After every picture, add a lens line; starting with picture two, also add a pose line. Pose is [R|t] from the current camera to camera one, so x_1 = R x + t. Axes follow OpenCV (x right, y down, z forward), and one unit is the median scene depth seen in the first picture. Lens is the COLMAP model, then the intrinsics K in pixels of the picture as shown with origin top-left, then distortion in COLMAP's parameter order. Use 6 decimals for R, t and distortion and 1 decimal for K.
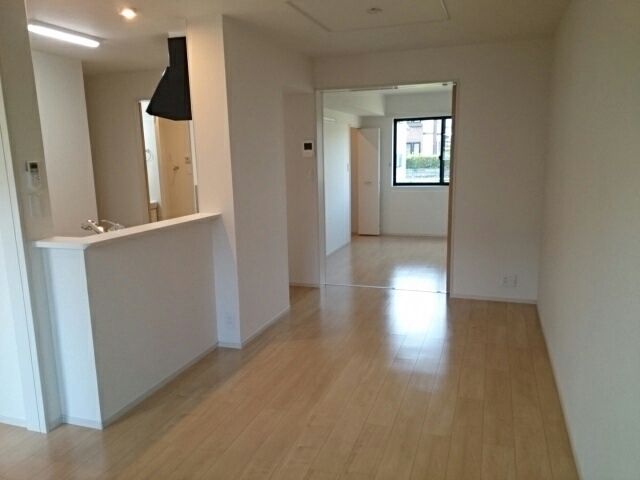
lens RADIAL K [[502.9, 0, 320.0], [0, 502.9, 240.0], [0, 0, 1]] dist [0.109345, -0.097163]
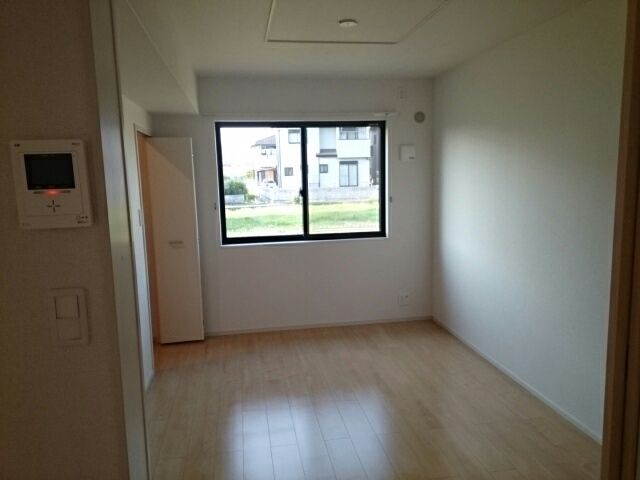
lens RADIAL K [[502.9, 0, 320.0], [0, 502.9, 240.0], [0, 0, 1]] dist [0.109345, -0.097163]
pose [[0.880230, -0.069524, 0.469427, -0.016863], [0.092949, 0.995308, -0.026879, -0.090172], [-0.465356, 0.067293, 0.882562, 0.485825]]
